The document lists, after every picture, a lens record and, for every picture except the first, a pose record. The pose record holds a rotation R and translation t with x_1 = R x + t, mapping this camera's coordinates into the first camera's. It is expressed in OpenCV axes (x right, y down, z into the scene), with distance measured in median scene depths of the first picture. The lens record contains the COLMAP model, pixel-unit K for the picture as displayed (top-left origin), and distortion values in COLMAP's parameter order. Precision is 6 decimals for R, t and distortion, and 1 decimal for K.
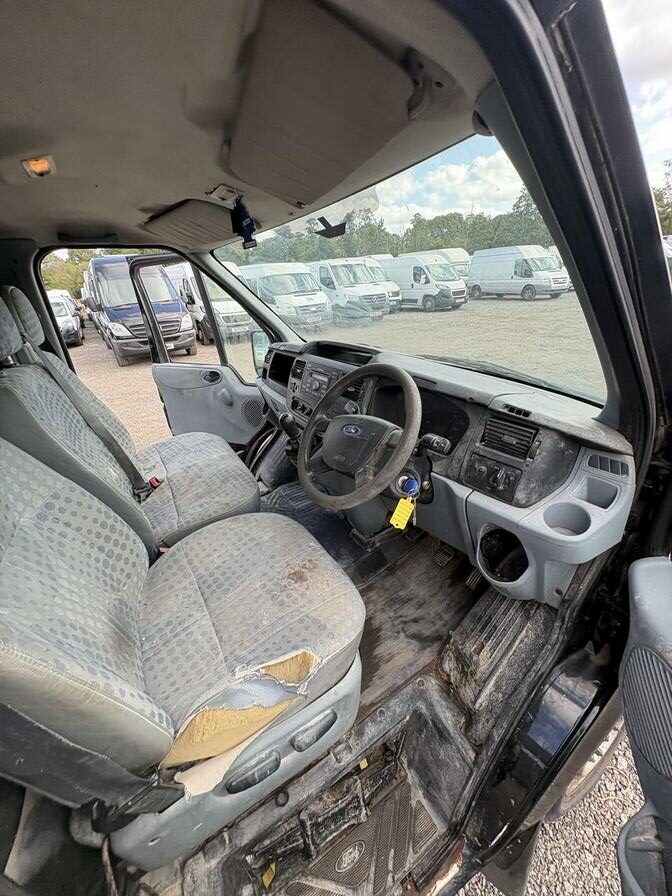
lens RADIAL K [[377.4, 0, 344.8], [0, 377.4, 459.5], [0, 0, 1]] dist [-0.000819, 0.001136]
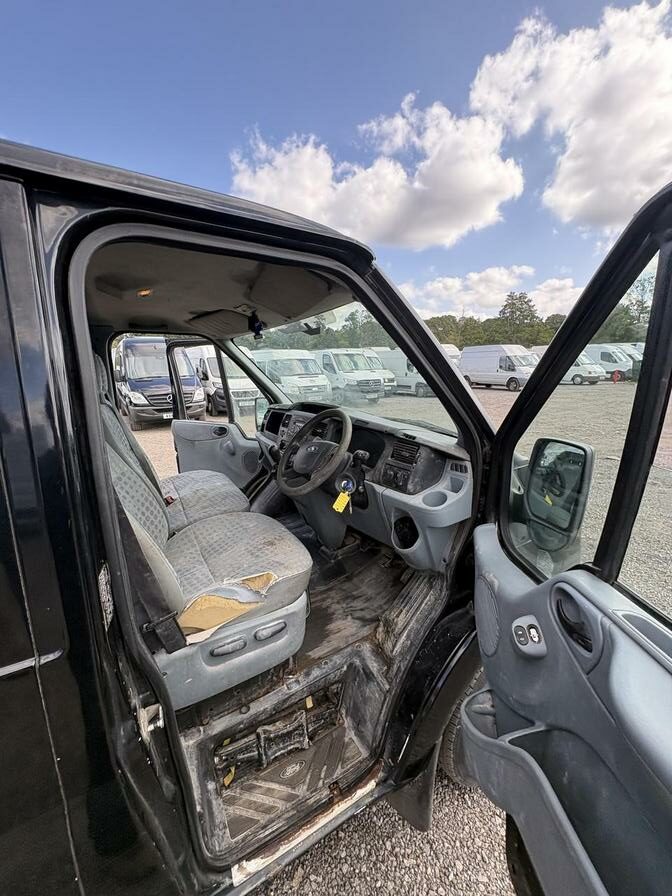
lens RADIAL K [[377.4, 0, 344.8], [0, 377.4, 459.5], [0, 0, 1]] dist [-0.000819, 0.001136]
pose [[0.999008, 0.044518, 0.001100, 0.130120], [-0.043381, 0.978480, -0.201731, 0.232995], [-0.010057, 0.201483, 0.979440, -0.443279]]
